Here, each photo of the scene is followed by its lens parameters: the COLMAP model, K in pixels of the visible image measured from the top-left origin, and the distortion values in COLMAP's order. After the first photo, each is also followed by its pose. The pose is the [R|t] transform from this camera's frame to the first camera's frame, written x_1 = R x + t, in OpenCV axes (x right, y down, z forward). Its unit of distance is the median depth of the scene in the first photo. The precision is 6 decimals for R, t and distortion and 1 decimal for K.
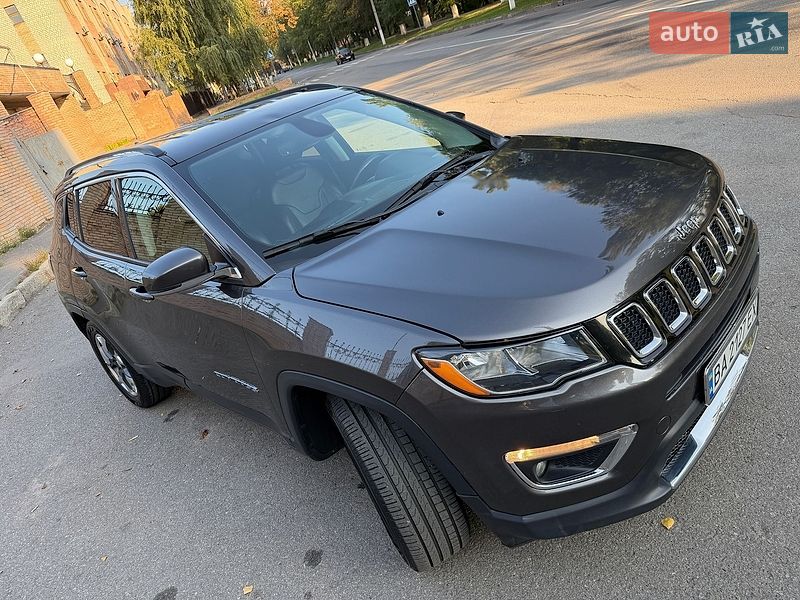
lens RADIAL K [[561.6, 0, 402.4], [0, 561.6, 285.5], [0, 0, 1]] dist [0.010347, -0.023767]
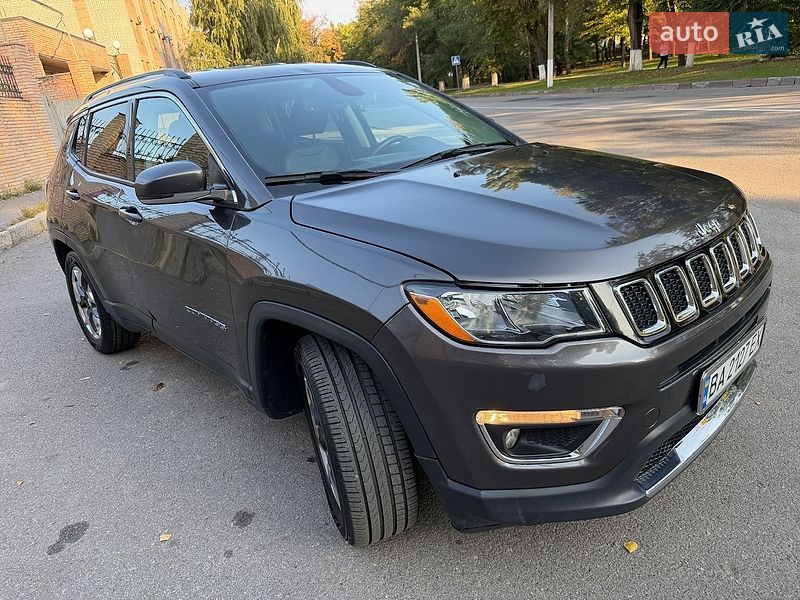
lens RADIAL K [[562.3, 0, 403.3], [0, 562.3, 285.2], [0, 0, 1]] dist [0.007096, -0.020910]
pose [[0.977991, 0.208497, 0.007934, 0.011634], [-0.207233, 0.975077, -0.079247, 0.155997], [-0.024259, 0.075859, 0.996823, 0.058988]]
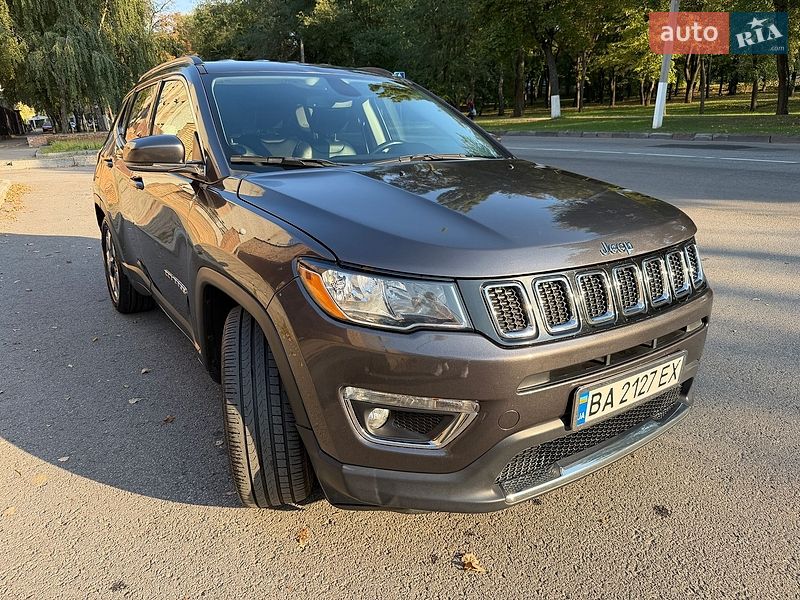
lens RADIAL K [[562.3, 0, 403.3], [0, 562.3, 285.2], [0, 0, 1]] dist [0.007096, -0.020910]
pose [[0.933403, 0.339338, -0.116652, 0.267878], [-0.348864, 0.934271, -0.073700, 0.136090], [0.083975, 0.109488, 0.990435, 0.025409]]
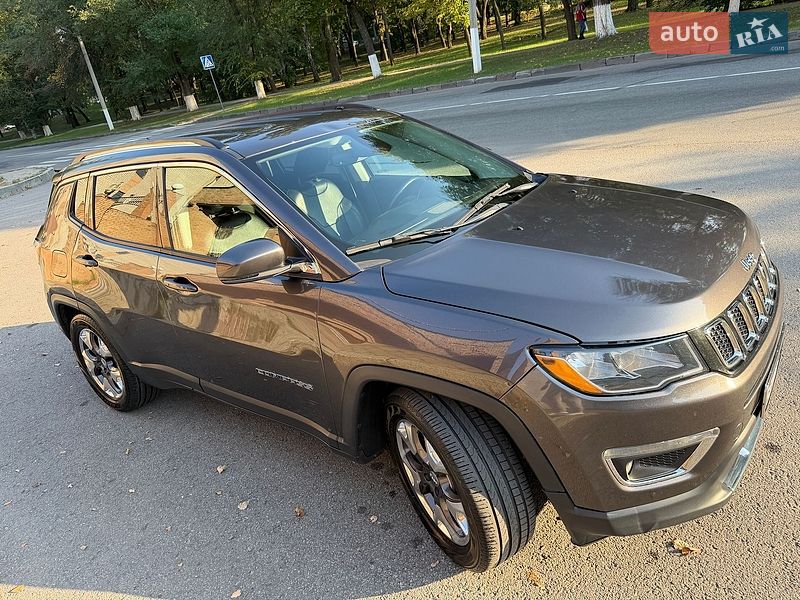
lens RADIAL K [[558.4, 0, 400.5], [0, 558.4, 286.1], [0, 0, 1]] dist [0.025649, -0.049543]
pose [[0.987011, 0.090205, 0.132941, -0.299852], [-0.081371, 0.994190, -0.070460, 0.075592], [-0.138524, 0.058727, 0.988616, -0.020259]]
